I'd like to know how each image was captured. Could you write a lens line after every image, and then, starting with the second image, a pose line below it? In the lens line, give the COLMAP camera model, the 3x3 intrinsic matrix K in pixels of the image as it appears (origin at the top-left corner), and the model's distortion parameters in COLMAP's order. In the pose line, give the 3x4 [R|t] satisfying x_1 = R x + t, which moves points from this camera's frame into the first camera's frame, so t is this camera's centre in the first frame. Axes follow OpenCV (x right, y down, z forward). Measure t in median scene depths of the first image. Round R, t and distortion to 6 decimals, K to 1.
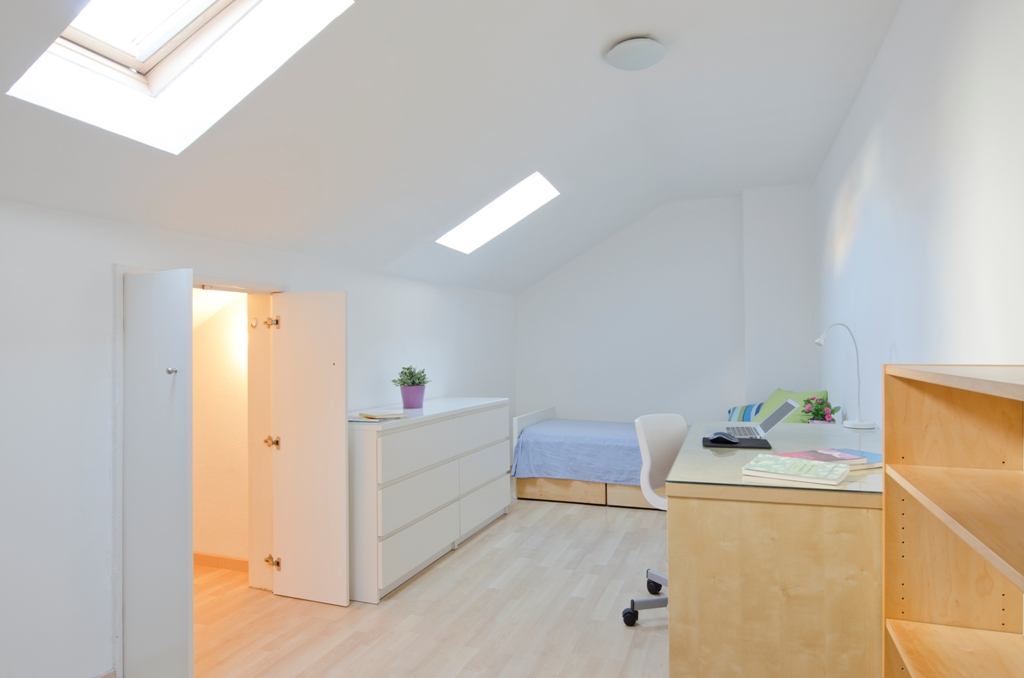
lens RADIAL K [[596.7, 0, 519.1], [0, 596.7, 341.9], [0, 0, 1]] dist [-0.003912, -0.003820]
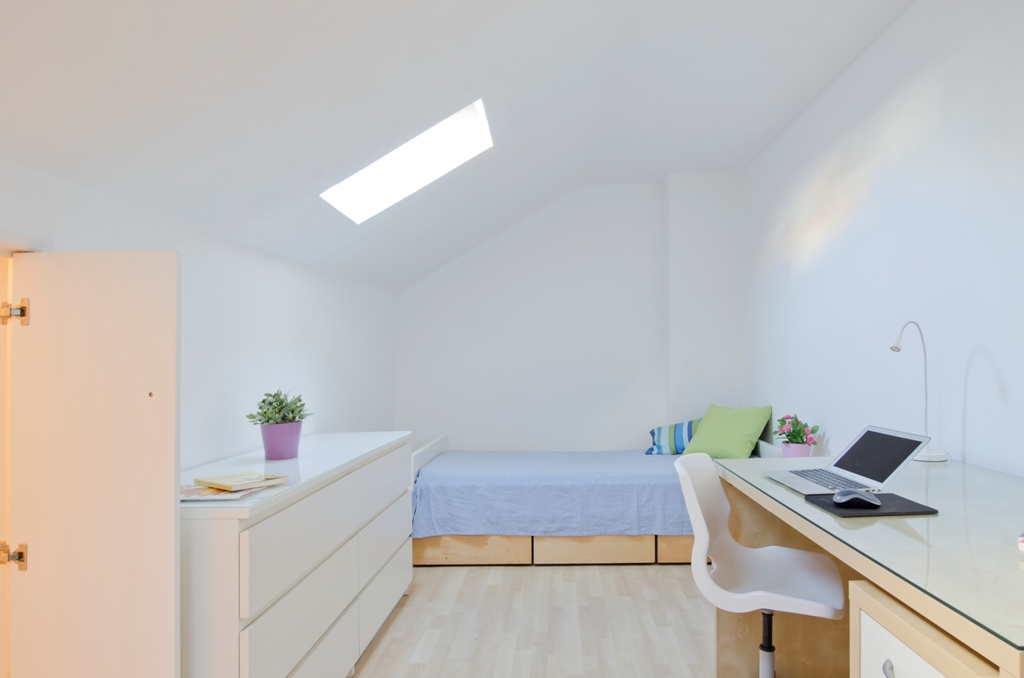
lens RADIAL K [[602.6, 0, 510.3], [0, 602.6, 335.9], [0, 0, 1]] dist [-0.005142, -0.014521]
pose [[0.961767, 0.001035, 0.273867, -0.094593], [0.007515, 0.999517, -0.030165, 0.003056], [-0.273766, 0.031070, 0.961294, 0.257553]]
